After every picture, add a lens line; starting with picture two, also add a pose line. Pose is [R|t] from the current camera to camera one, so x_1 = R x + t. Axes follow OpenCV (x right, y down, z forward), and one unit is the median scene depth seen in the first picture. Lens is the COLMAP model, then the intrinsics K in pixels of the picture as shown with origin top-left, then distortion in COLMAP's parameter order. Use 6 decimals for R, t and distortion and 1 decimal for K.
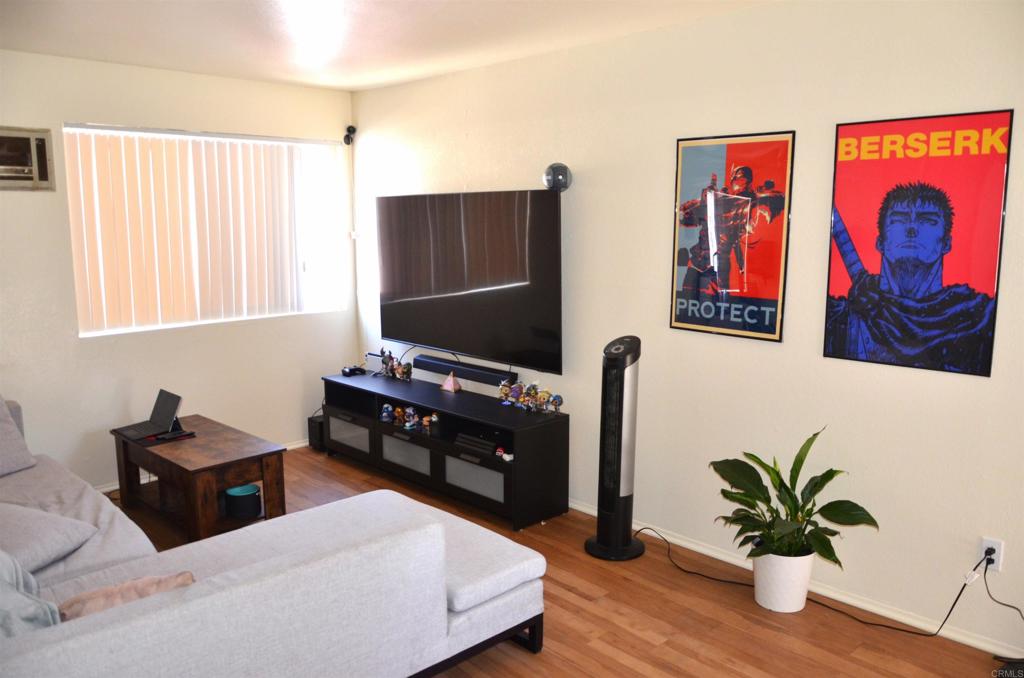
lens RADIAL K [[791.7, 0, 512.1], [0, 791.7, 338.9], [0, 0, 1]] dist [-0.043500, 0.011365]
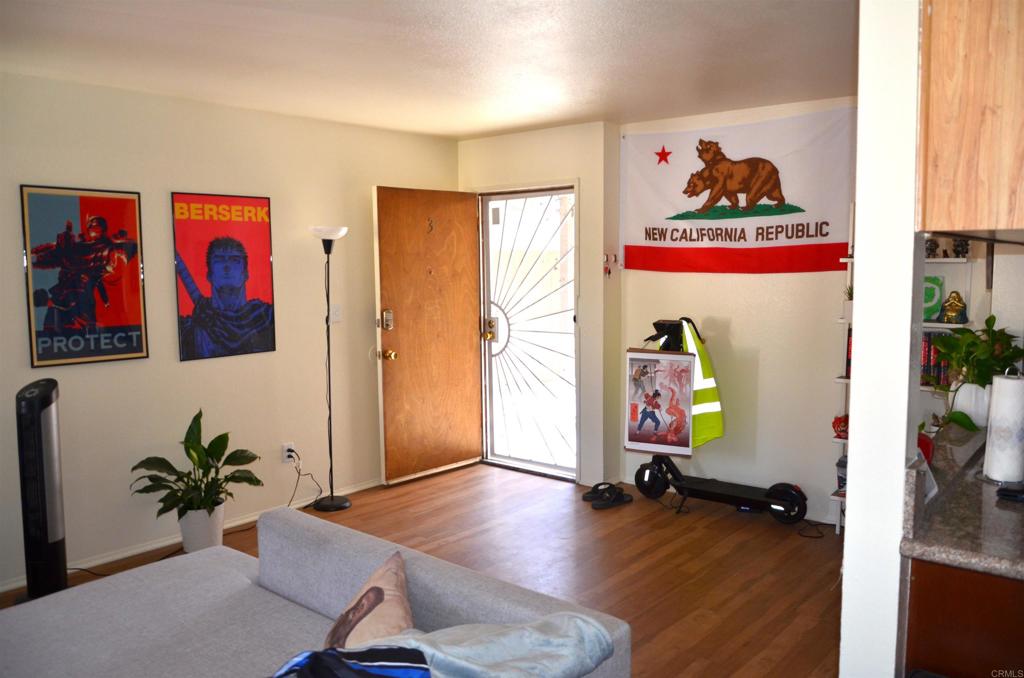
lens RADIAL K [[791.7, 0, 511.0], [0, 791.7, 338.1], [0, 0, 1]] dist [-0.043500, 0.011365]
pose [[-0.121303, -0.088279, 0.988682, -0.969454], [0.162164, 0.980893, 0.107480, -0.067366], [-0.979279, 0.173367, -0.104670, 0.556903]]
